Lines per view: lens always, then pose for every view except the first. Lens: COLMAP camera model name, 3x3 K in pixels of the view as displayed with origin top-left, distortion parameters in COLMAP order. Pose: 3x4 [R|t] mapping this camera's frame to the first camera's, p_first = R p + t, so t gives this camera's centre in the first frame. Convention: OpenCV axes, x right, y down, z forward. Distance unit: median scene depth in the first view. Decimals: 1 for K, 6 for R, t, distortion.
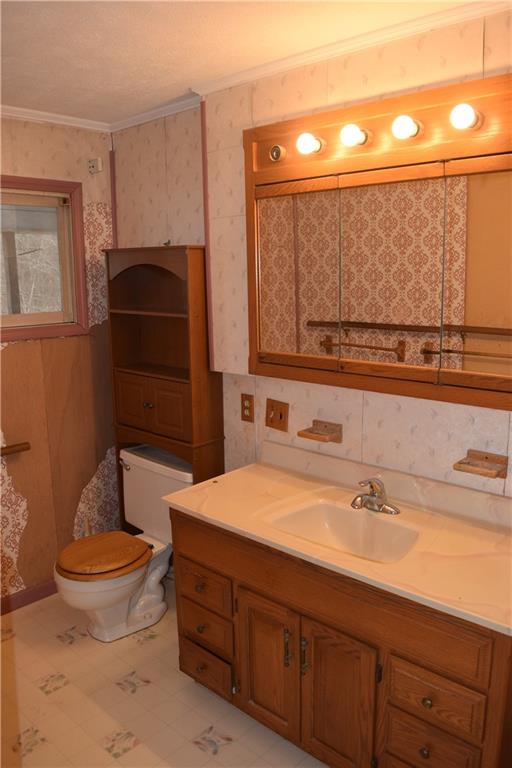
lens RADIAL K [[599.7, 0, 258.6], [0, 599.7, 388.8], [0, 0, 1]] dist [-0.099913, 0.026089]
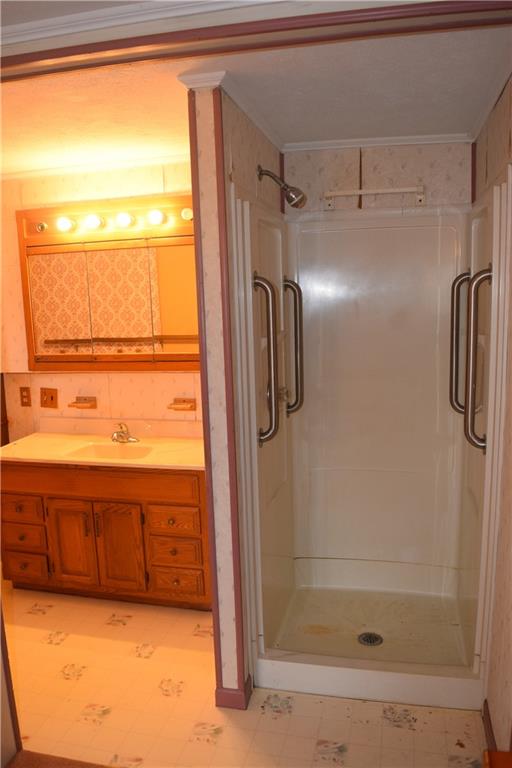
lens RADIAL K [[599.7, 0, 256.8], [0, 599.7, 384.7], [0, 0, 1]] dist [-0.099913, 0.026089]
pose [[0.876297, -0.083217, 0.474530, -0.245203], [0.108539, 0.993748, -0.026165, 0.121838], [-0.469386, 0.074433, 0.879850, -0.619087]]
